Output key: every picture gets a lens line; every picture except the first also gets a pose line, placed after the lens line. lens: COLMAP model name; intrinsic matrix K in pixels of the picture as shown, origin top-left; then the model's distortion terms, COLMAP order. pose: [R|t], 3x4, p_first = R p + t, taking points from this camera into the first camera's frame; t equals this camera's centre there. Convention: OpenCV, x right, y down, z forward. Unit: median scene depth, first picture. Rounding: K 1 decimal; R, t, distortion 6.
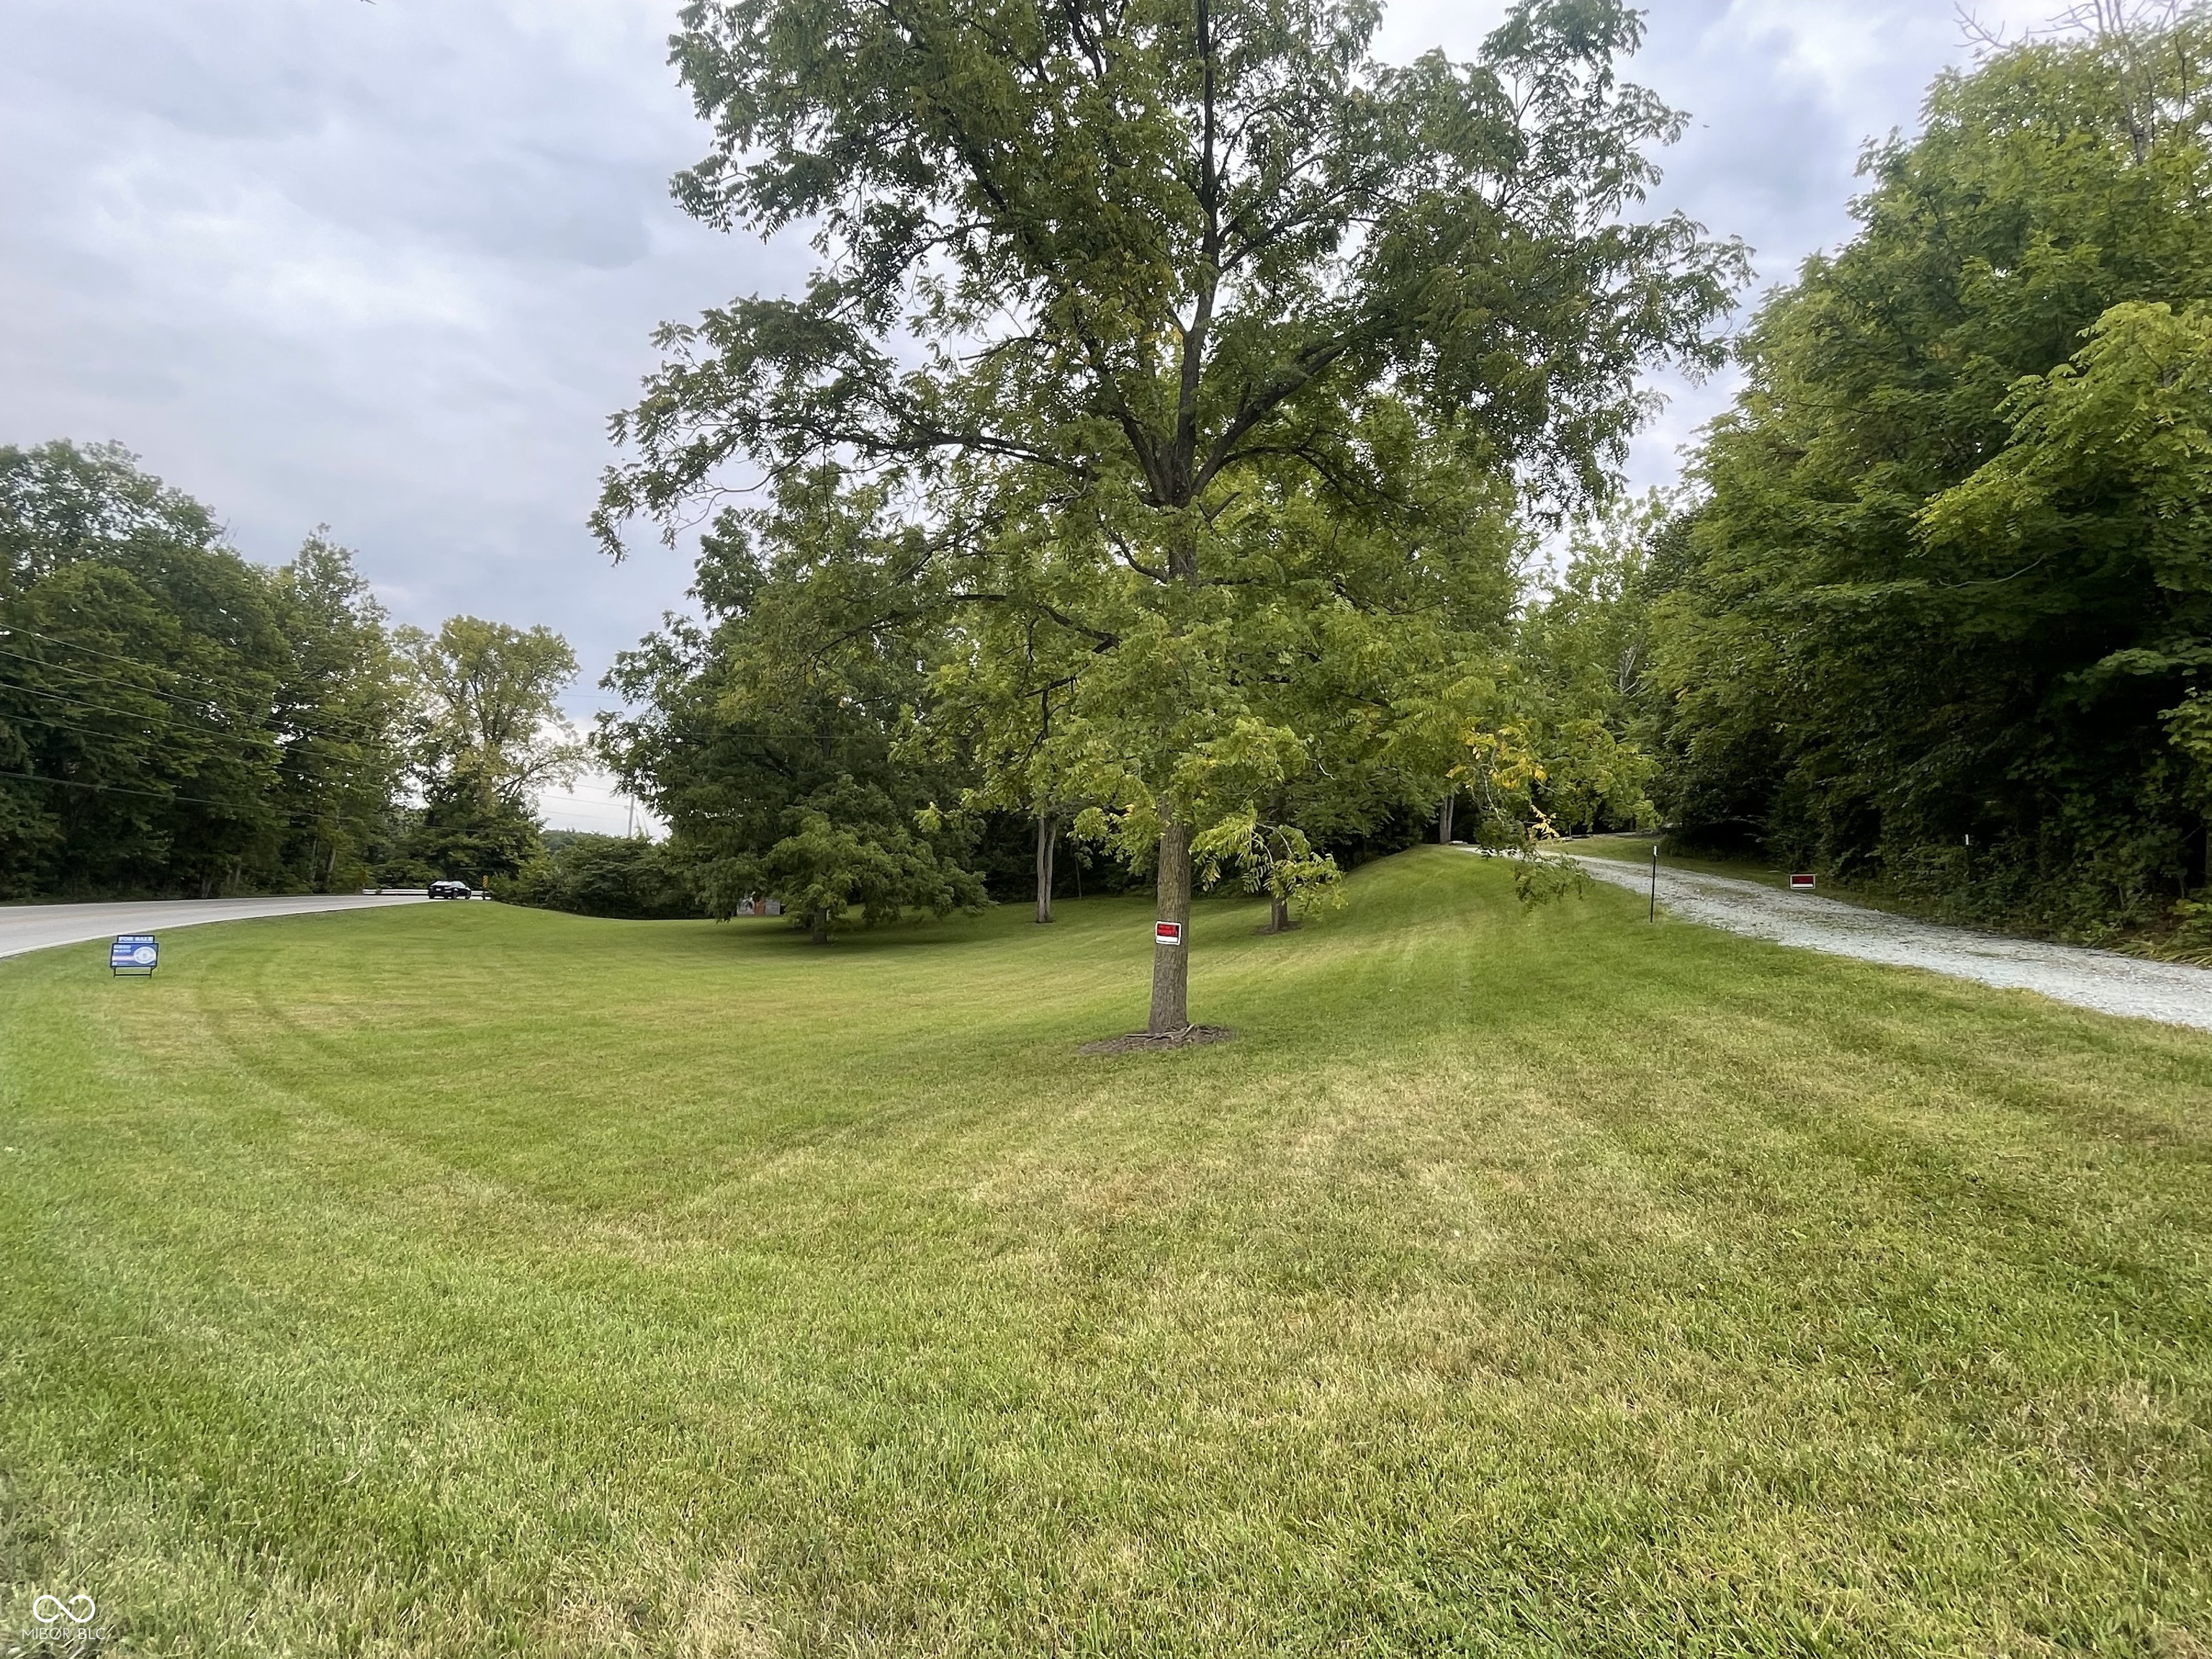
lens RADIAL K [[1090.1, 0, 1107.1], [0, 1090.1, 826.9], [0, 0, 1]] dist [-0.000155, 0.001148]
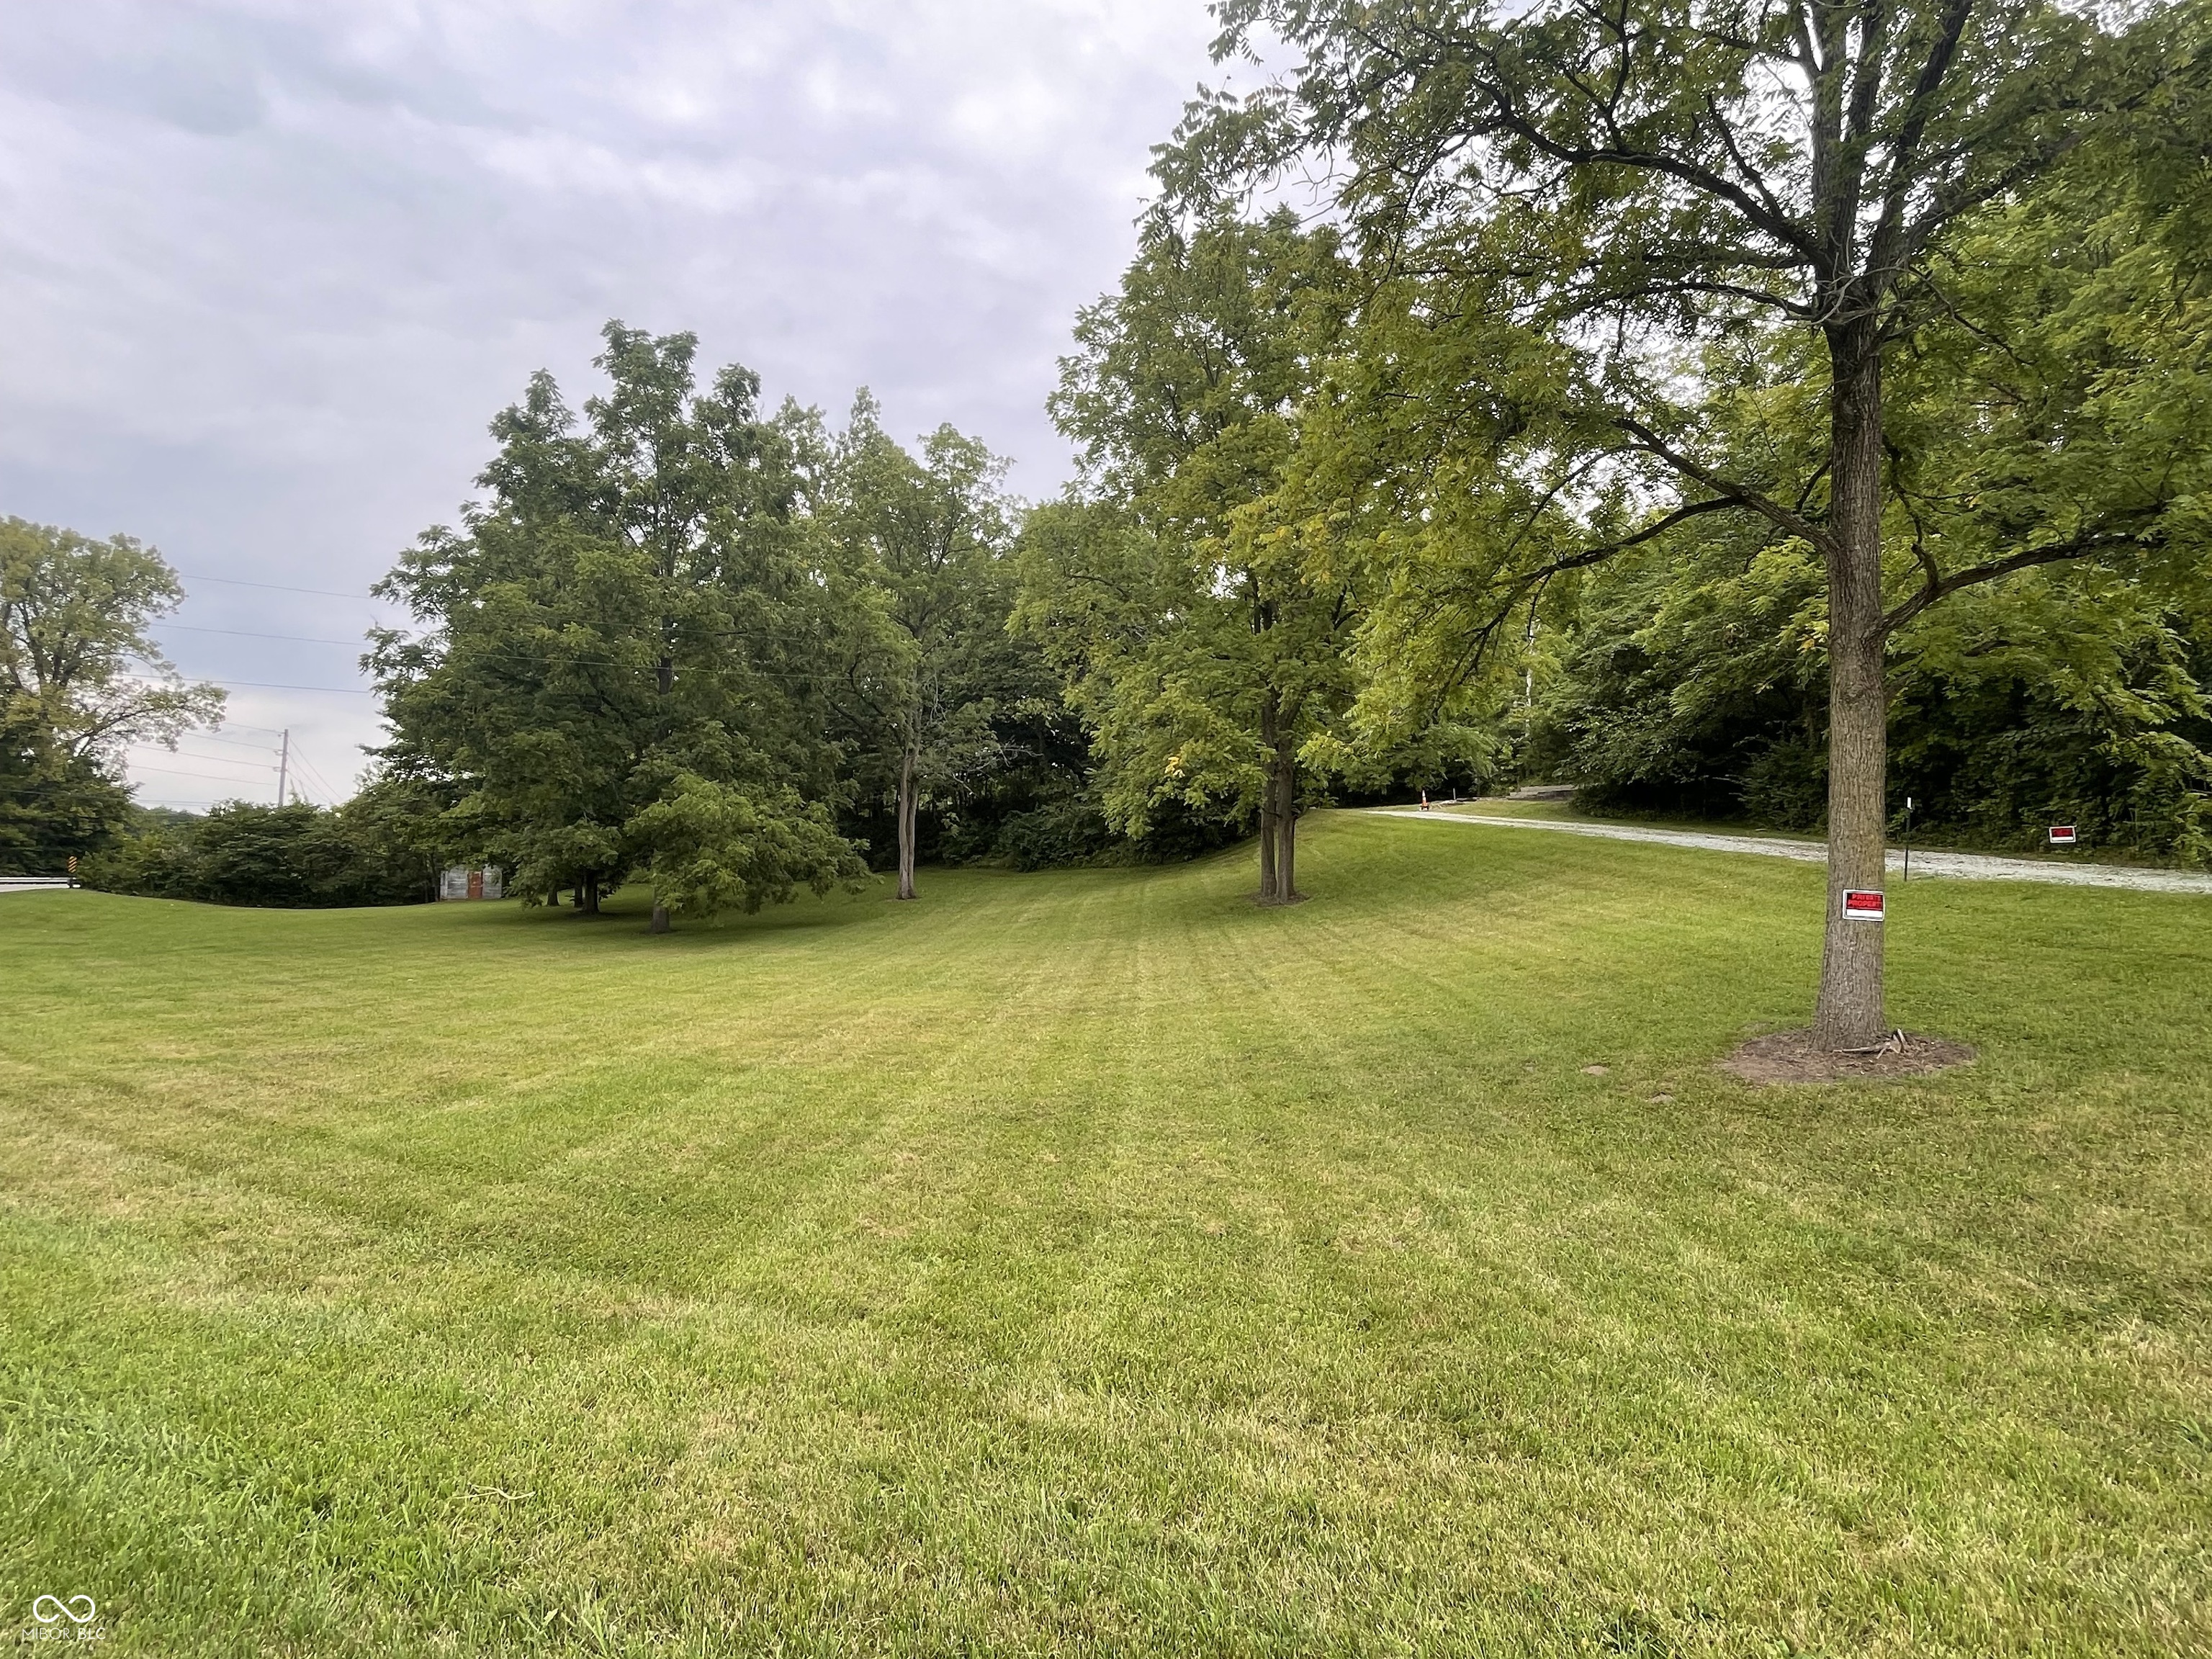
lens RADIAL K [[1090.1, 0, 1109.3], [0, 1090.1, 824.3], [0, 0, 1]] dist [-0.000155, 0.001148]
pose [[0.960871, -0.012065, 0.276732, -0.083345], [0.003943, 0.999546, 0.029887, 0.002097], [-0.276966, -0.027626, 0.960482, 0.068339]]
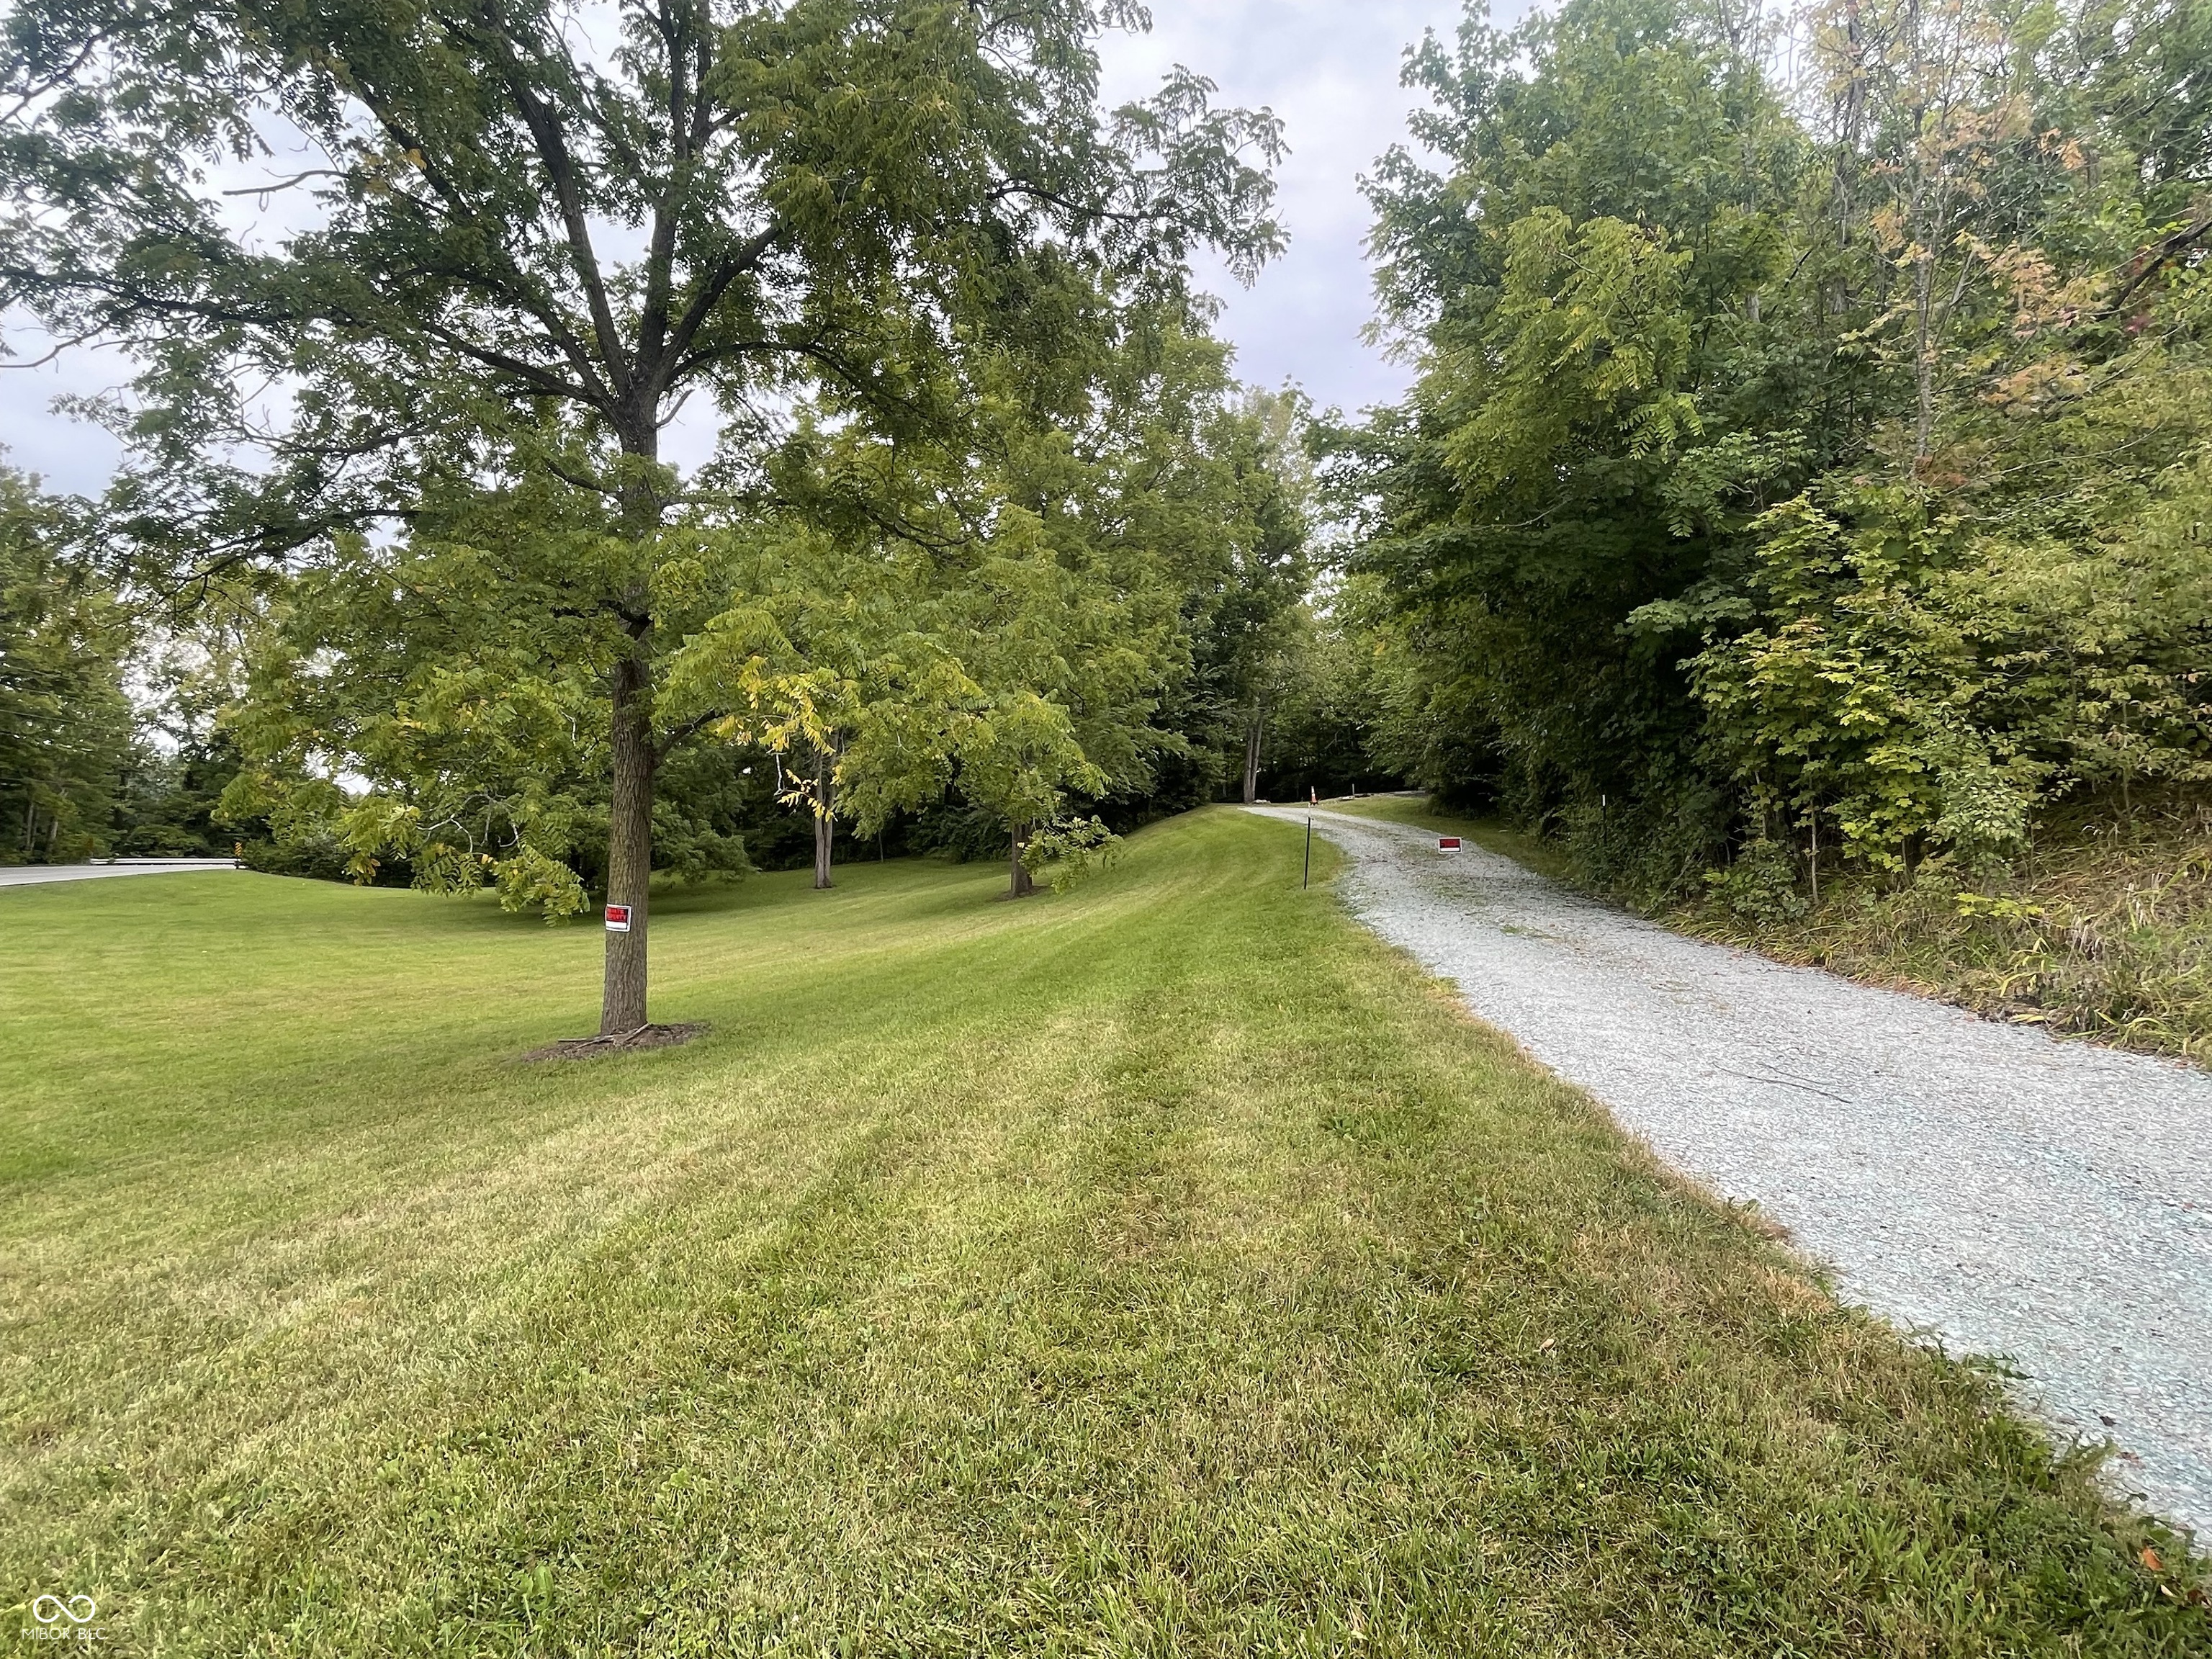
lens RADIAL K [[1090.1, 0, 1100.6], [0, 1090.1, 830.5], [0, 0, 1]] dist [-0.000155, 0.001148]
pose [[0.995301, -0.007464, 0.096537, 0.053066], [0.003459, 0.999129, 0.041584, -0.000655], [-0.096763, -0.041054, 0.994460, 0.019127]]
